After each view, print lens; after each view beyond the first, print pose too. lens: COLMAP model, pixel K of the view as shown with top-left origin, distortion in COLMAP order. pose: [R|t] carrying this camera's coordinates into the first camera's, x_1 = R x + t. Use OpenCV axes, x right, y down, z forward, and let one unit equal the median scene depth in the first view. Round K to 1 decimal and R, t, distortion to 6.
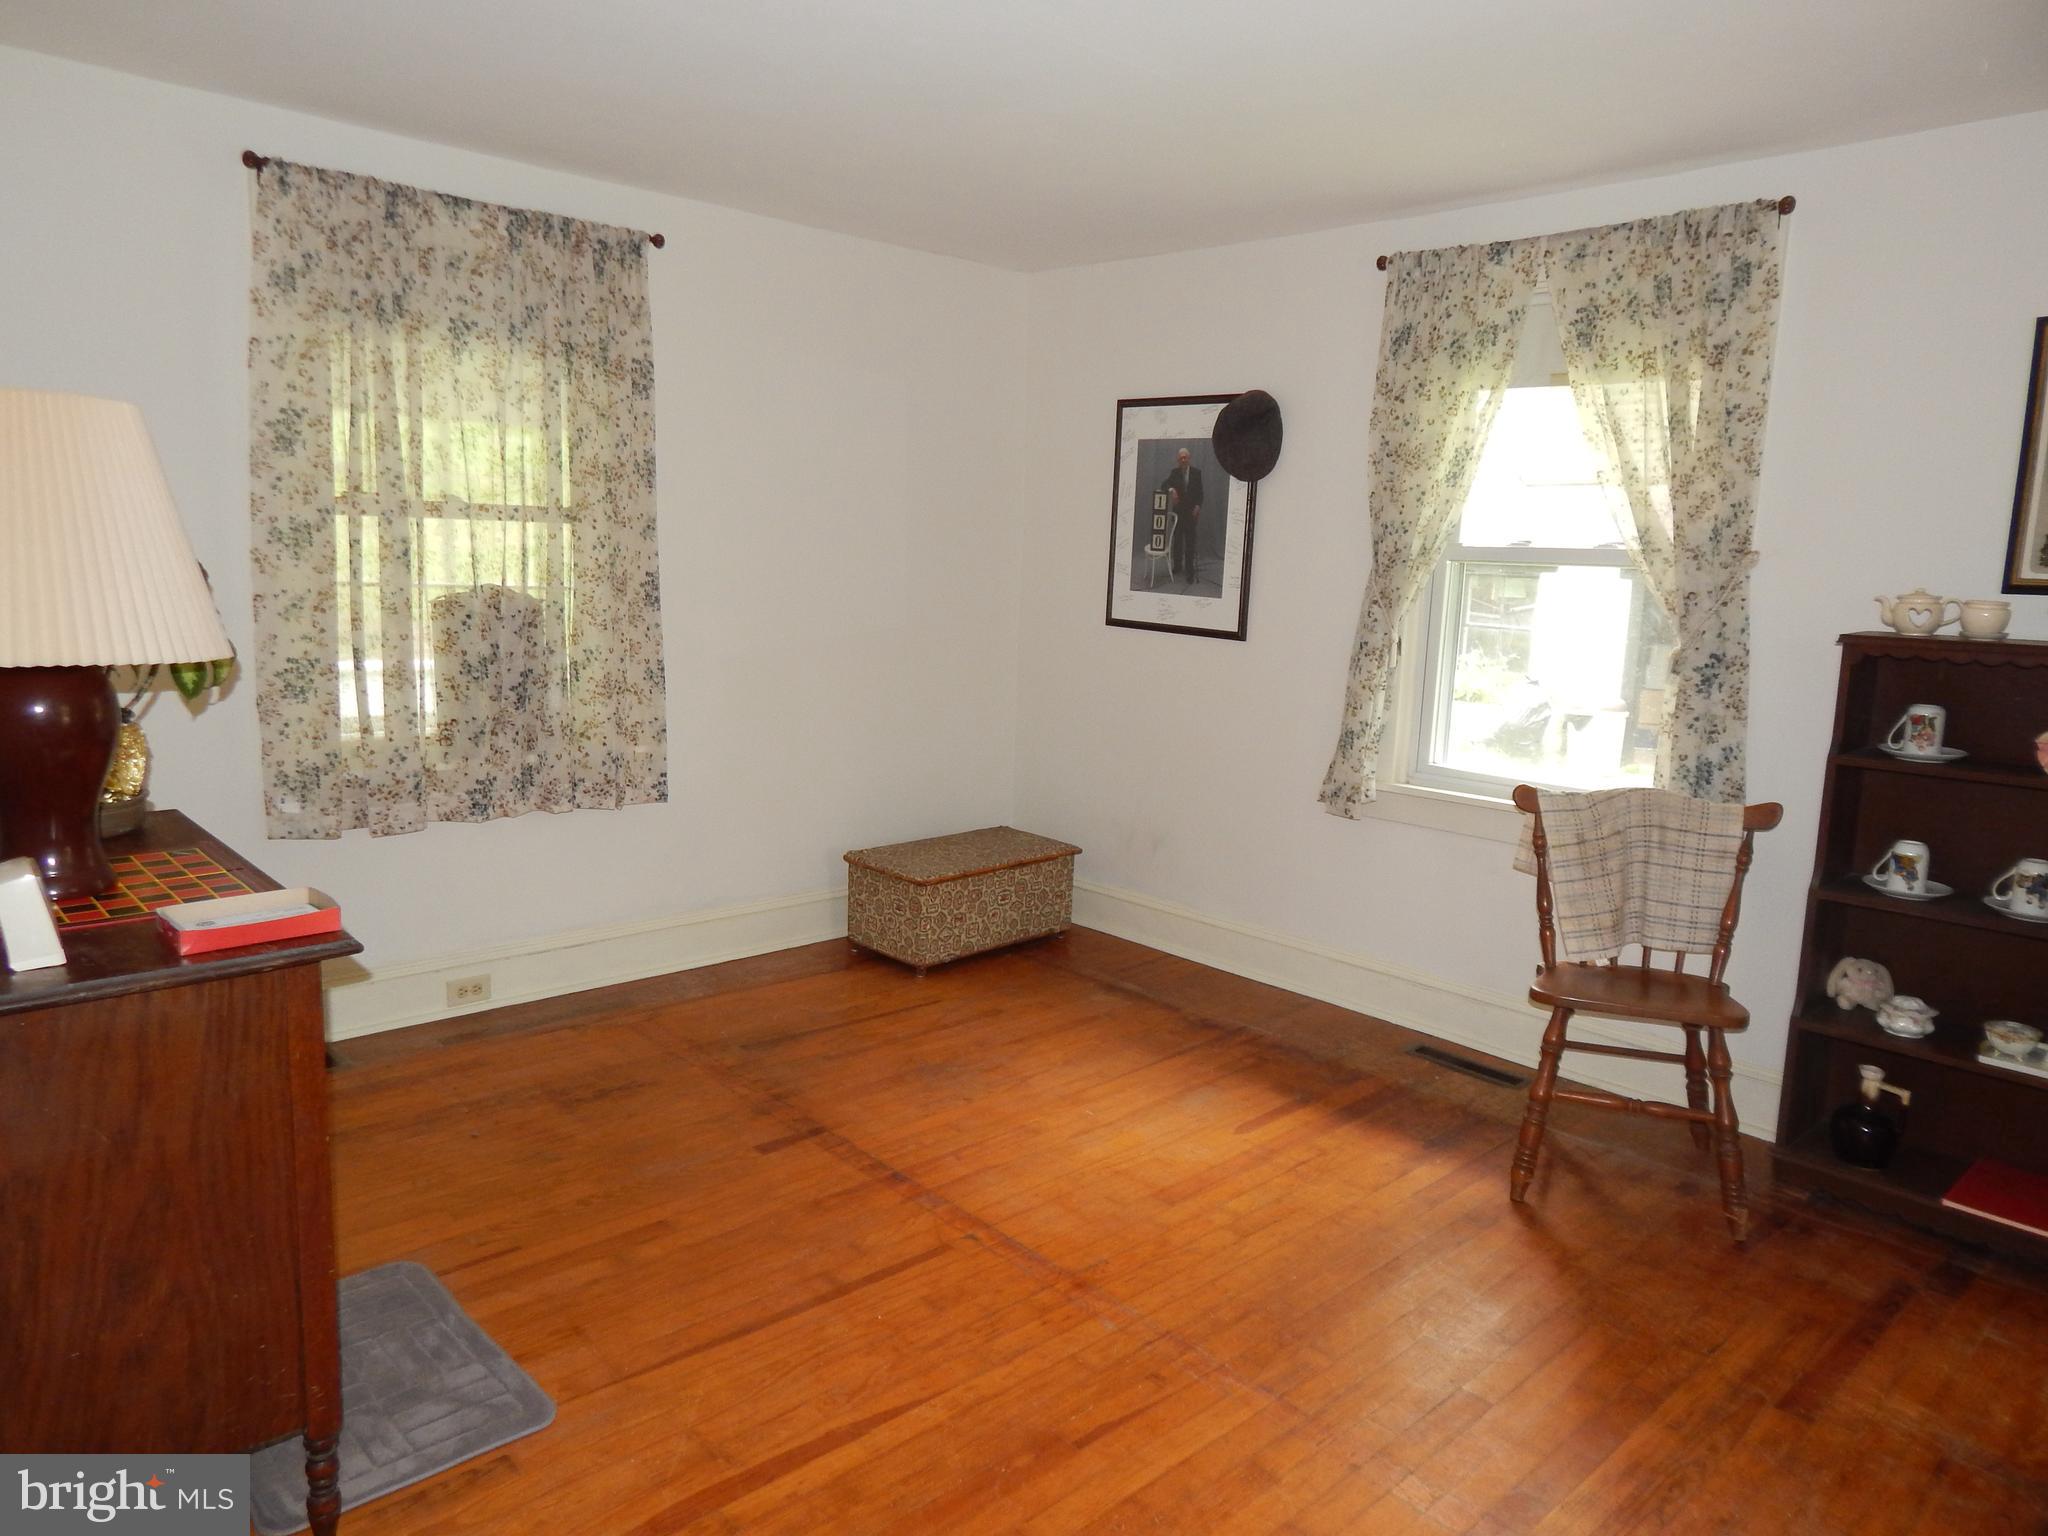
lens RADIAL K [[1356.9, 0, 1023.3], [0, 1356.9, 766.1], [0, 0, 1]] dist [0.010538, -0.014690]
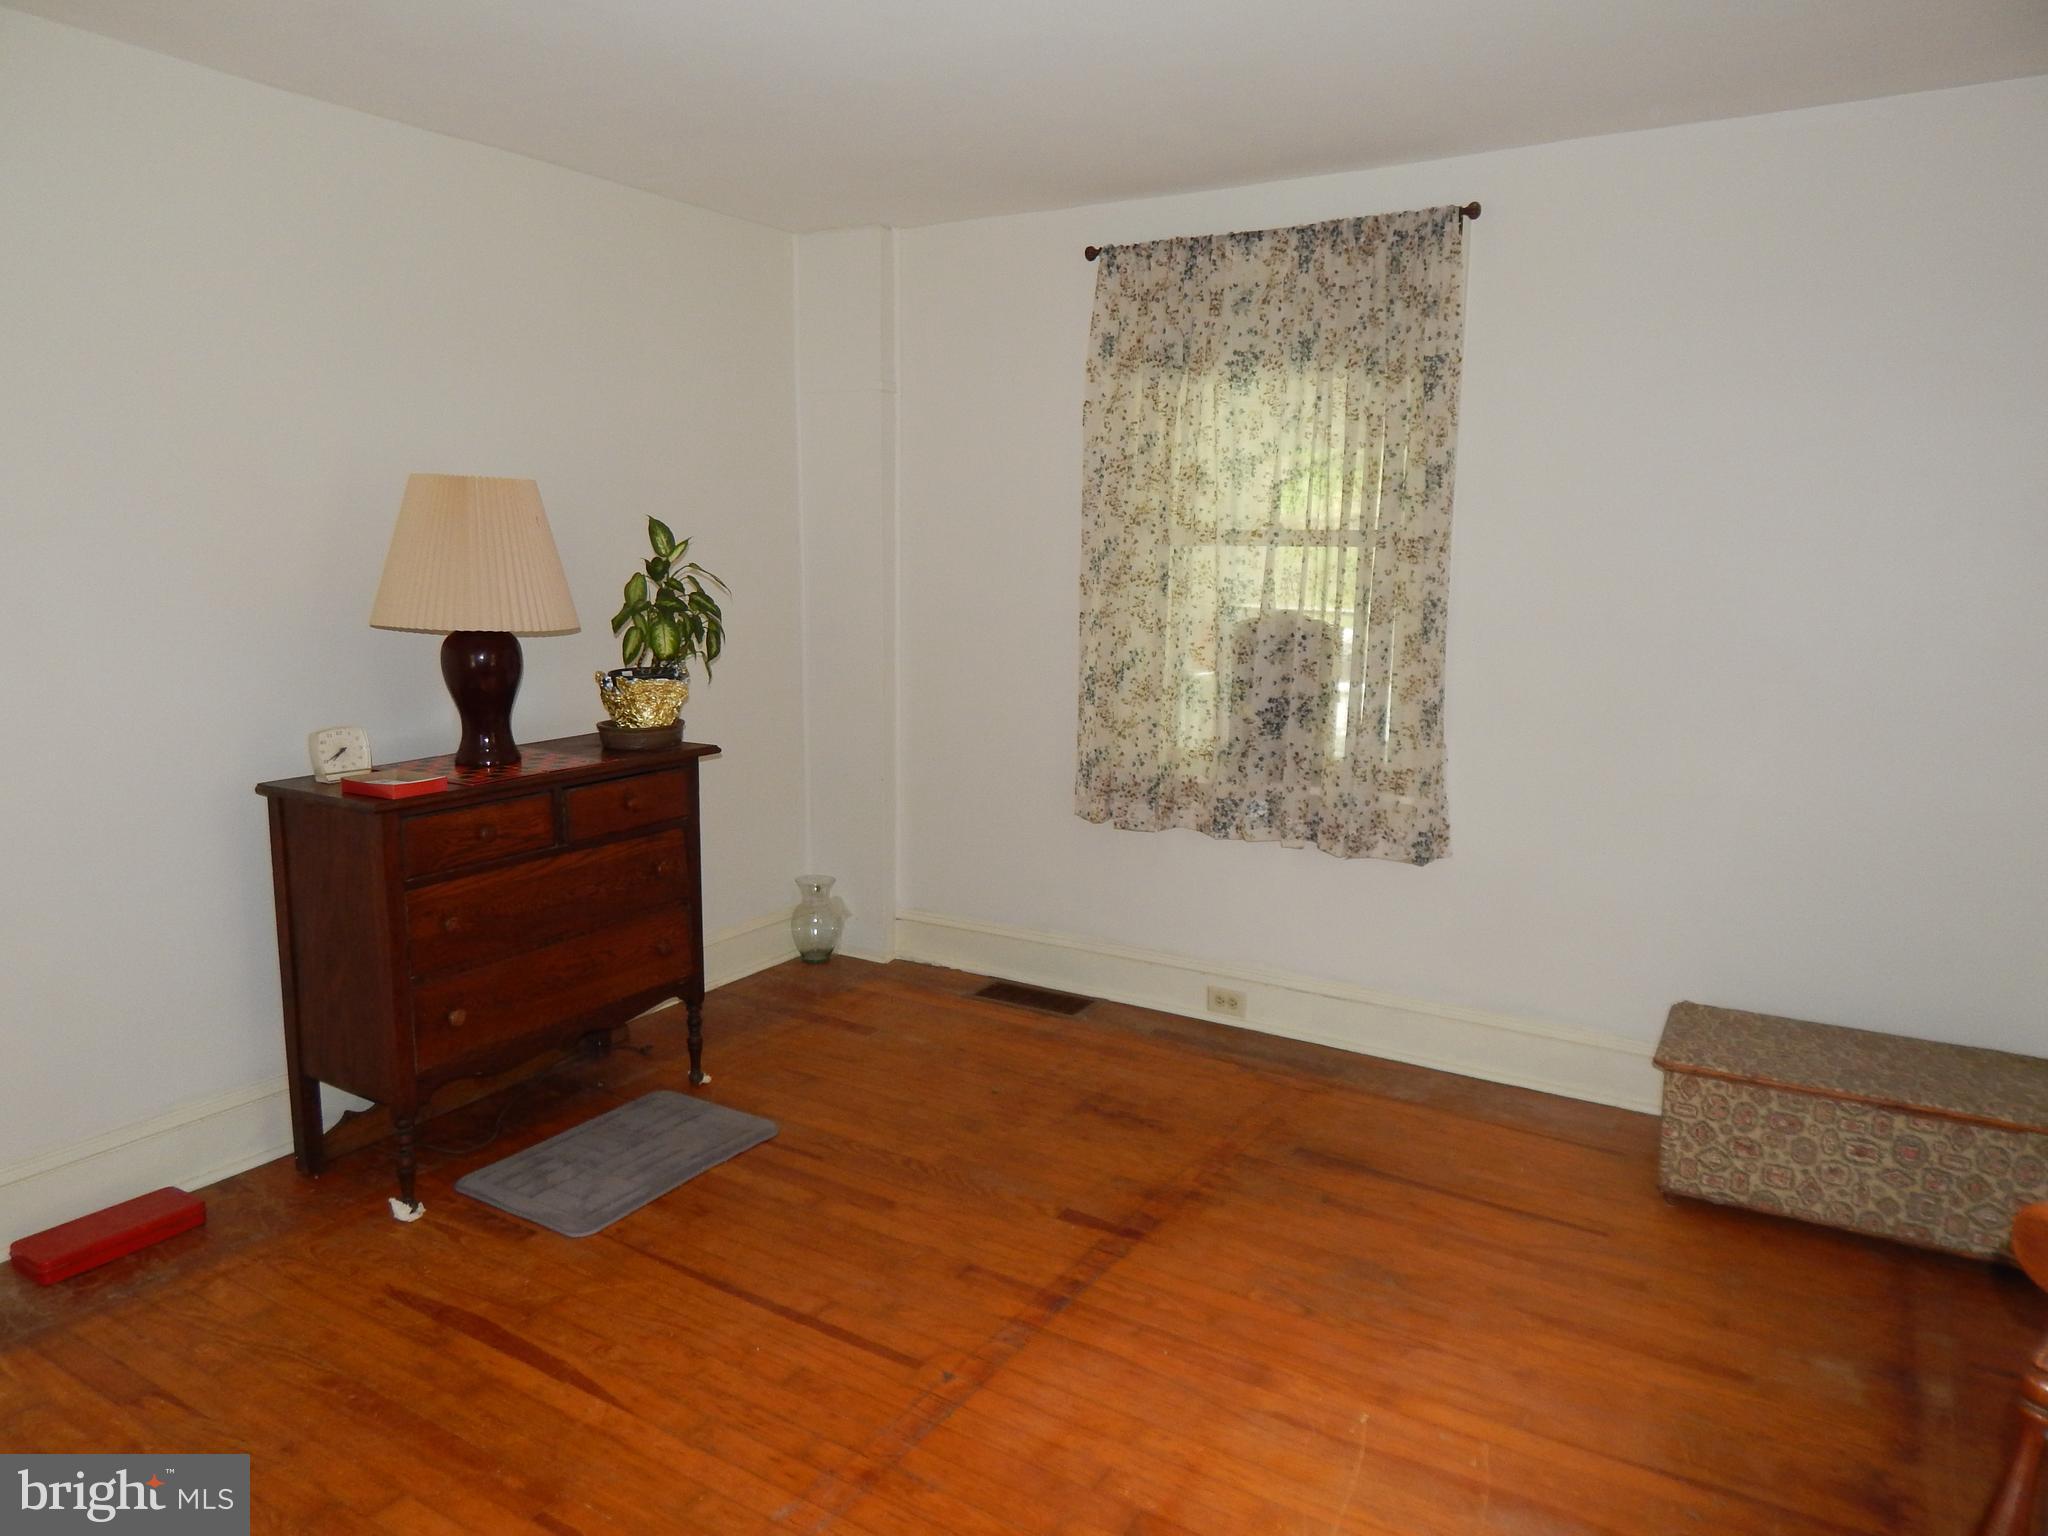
lens RADIAL K [[1365.3, 0, 1024.0], [0, 1365.3, 768.0], [0, 0, 1]] dist [0.007454, -0.005109]
pose [[0.259188, 0.121659, -0.958134, 0.574272], [-0.159269, 0.983837, 0.081839, -0.076380], [0.952604, 0.131389, 0.274376, 0.600299]]
